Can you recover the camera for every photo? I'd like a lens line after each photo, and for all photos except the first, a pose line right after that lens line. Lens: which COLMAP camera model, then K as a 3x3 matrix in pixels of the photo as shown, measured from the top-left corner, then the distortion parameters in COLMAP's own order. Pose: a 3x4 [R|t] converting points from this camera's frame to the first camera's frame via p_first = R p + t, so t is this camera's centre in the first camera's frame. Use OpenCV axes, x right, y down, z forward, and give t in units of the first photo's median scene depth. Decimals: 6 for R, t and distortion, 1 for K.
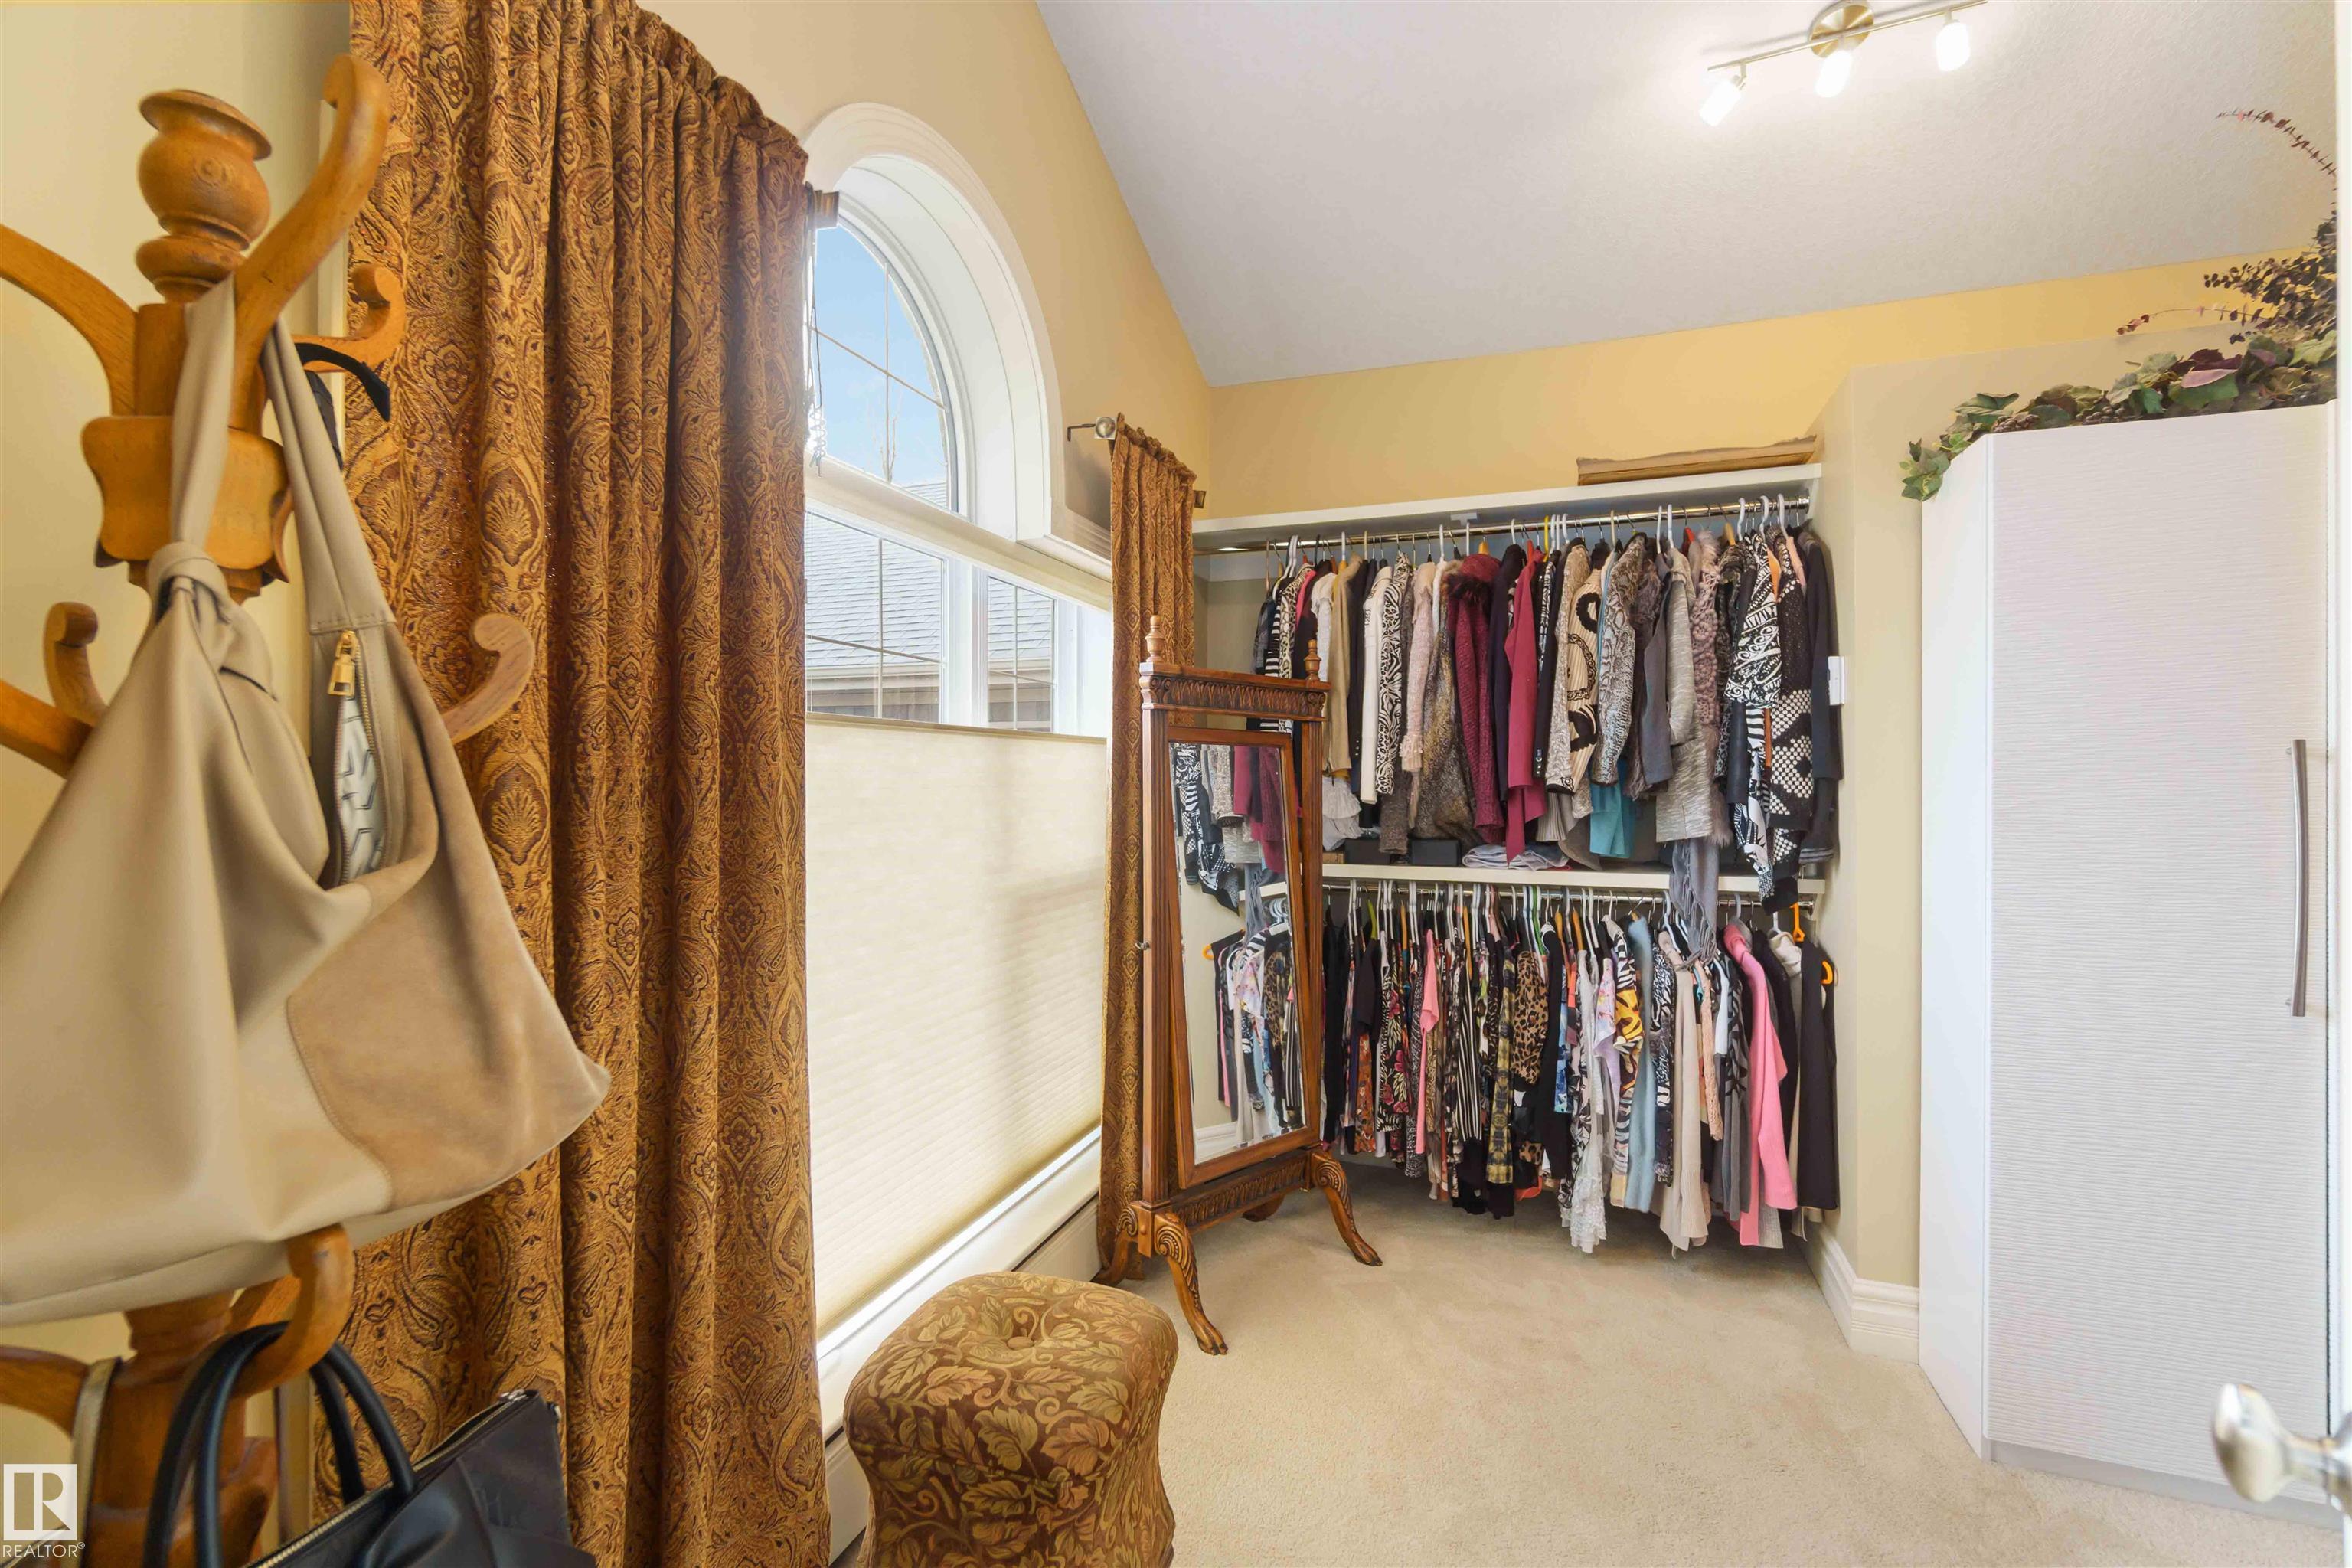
lens RADIAL K [[1023.2, 0, 1175.9], [0, 1023.2, 781.9], [0, 0, 1]] dist [0.001331, 0.000528]
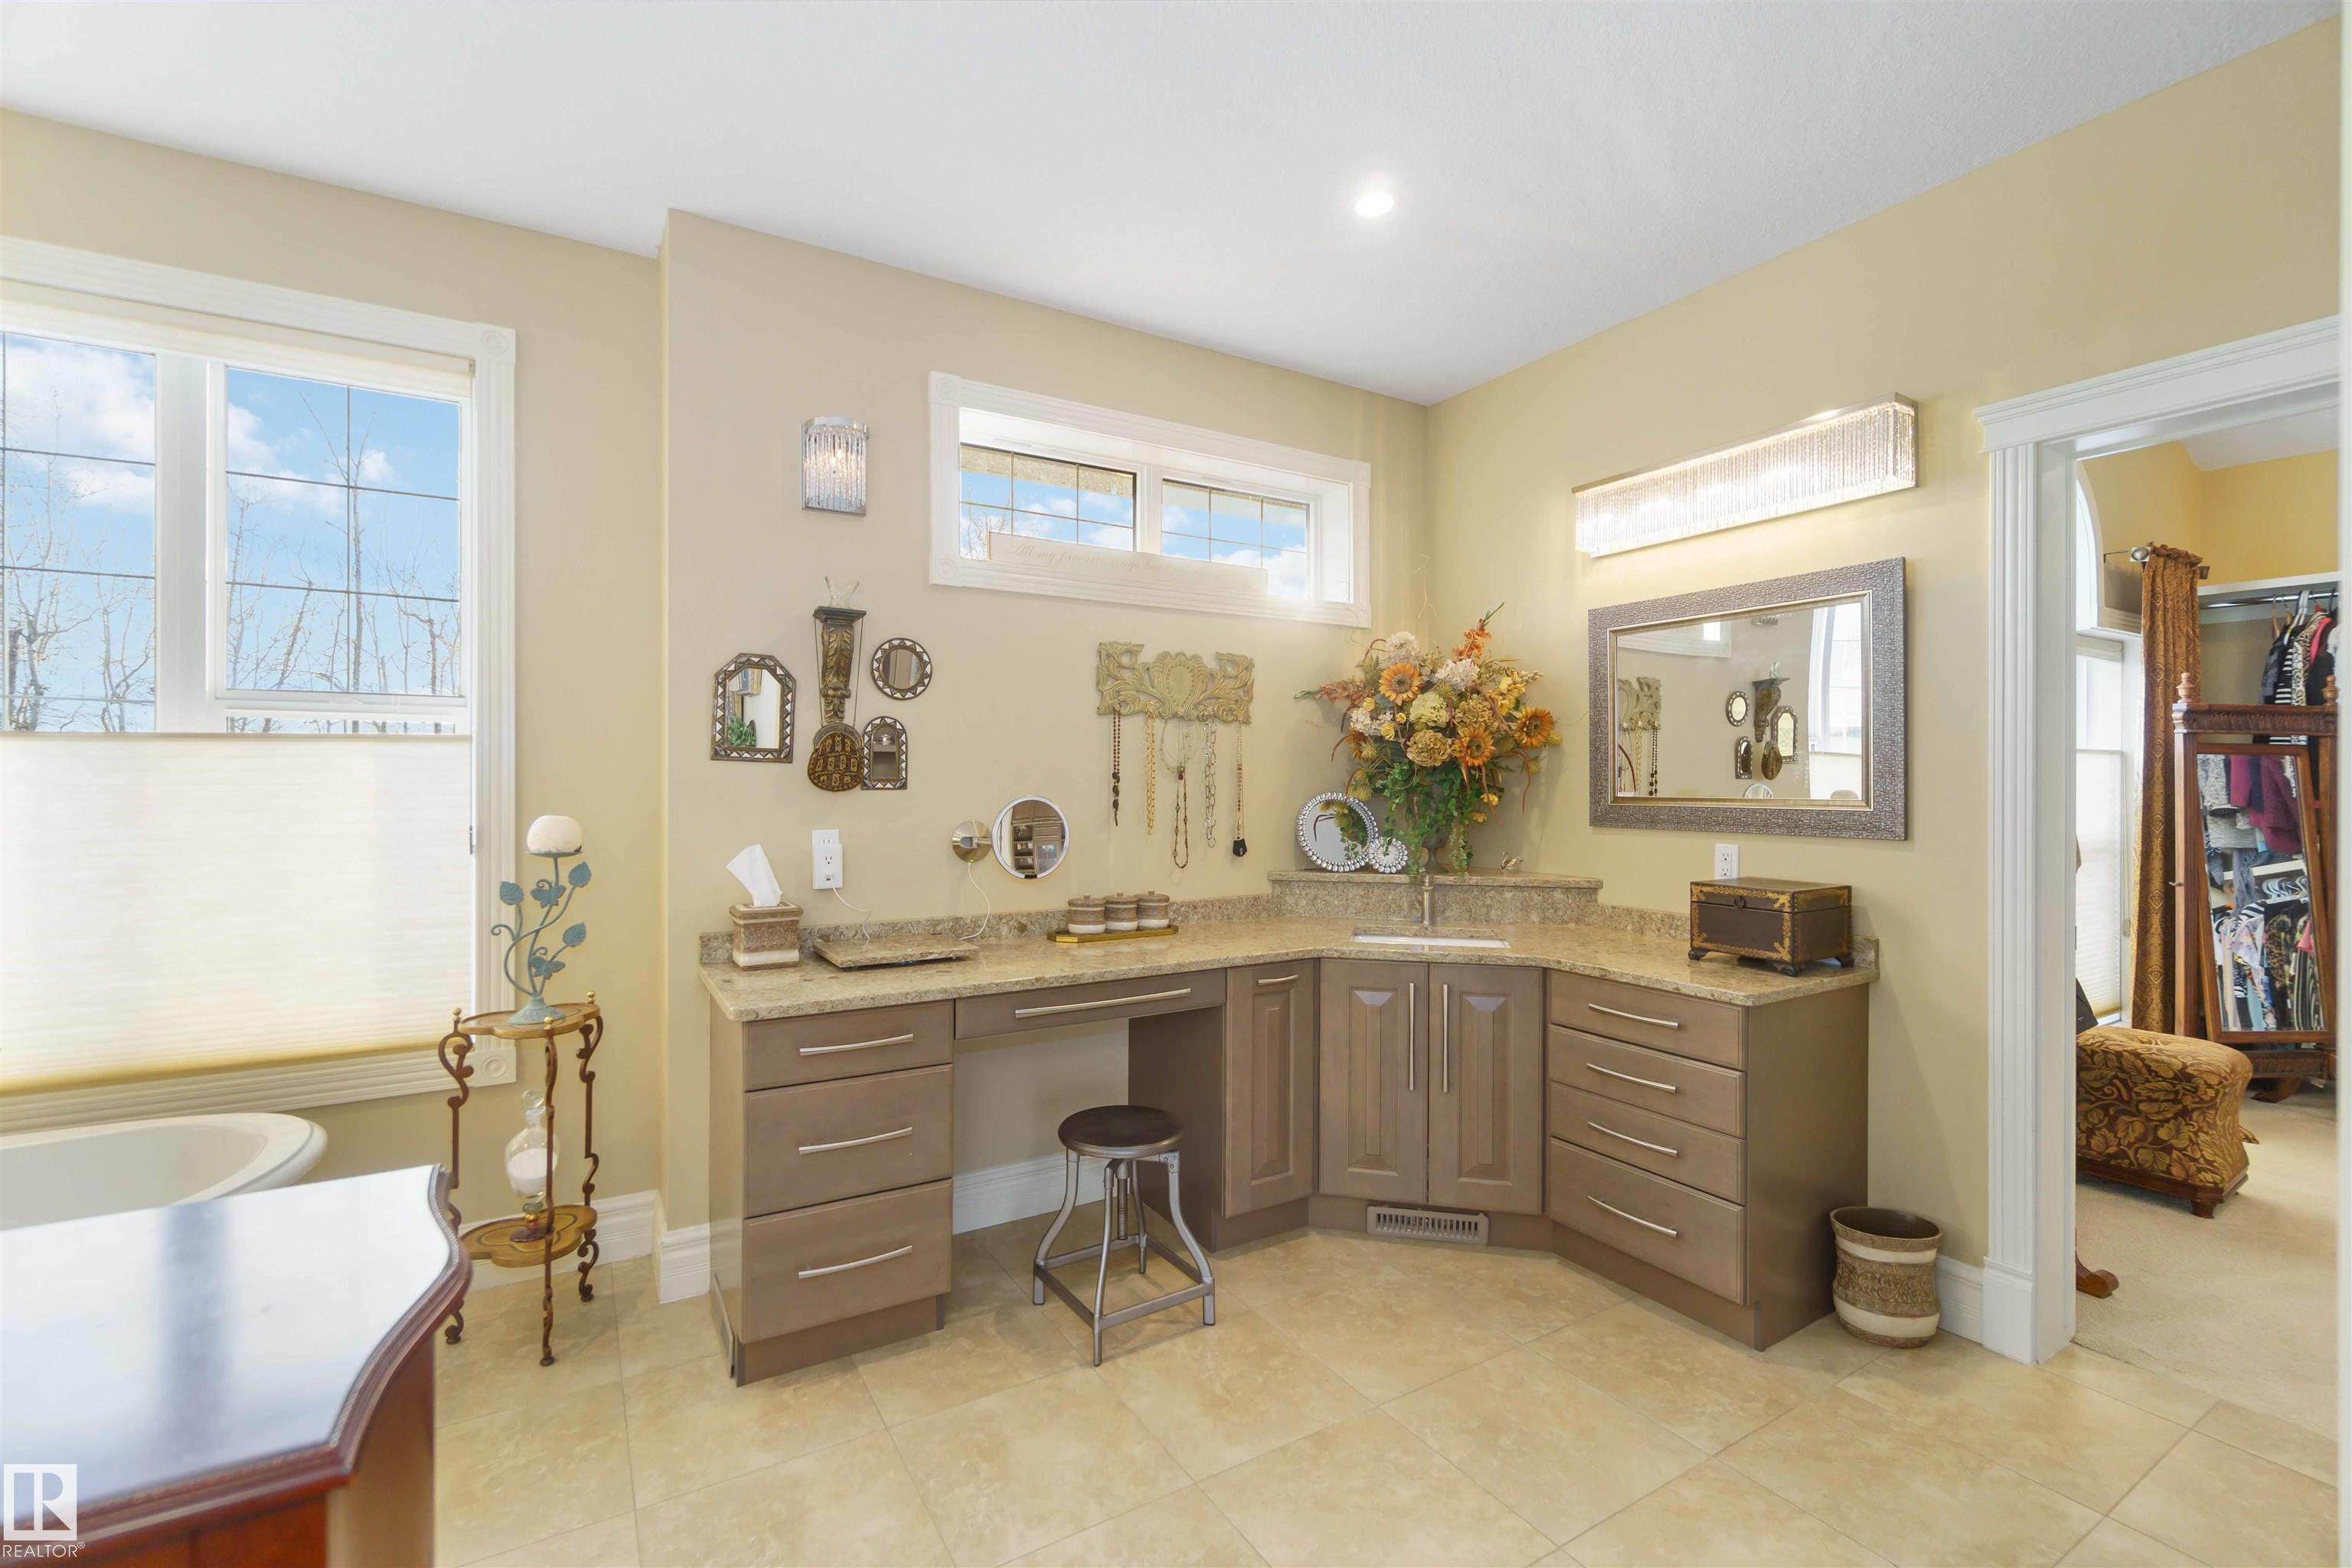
lens RADIAL K [[1023.2, 0, 1175.9], [0, 1023.2, 775.5], [0, 0, 1]] dist [0.001331, 0.000528]
pose [[0.784380, 0.005431, -0.620257, -0.214276], [-0.009131, 0.999954, -0.002791, 0.009800], [0.620214, 0.007853, 0.784393, -0.970757]]
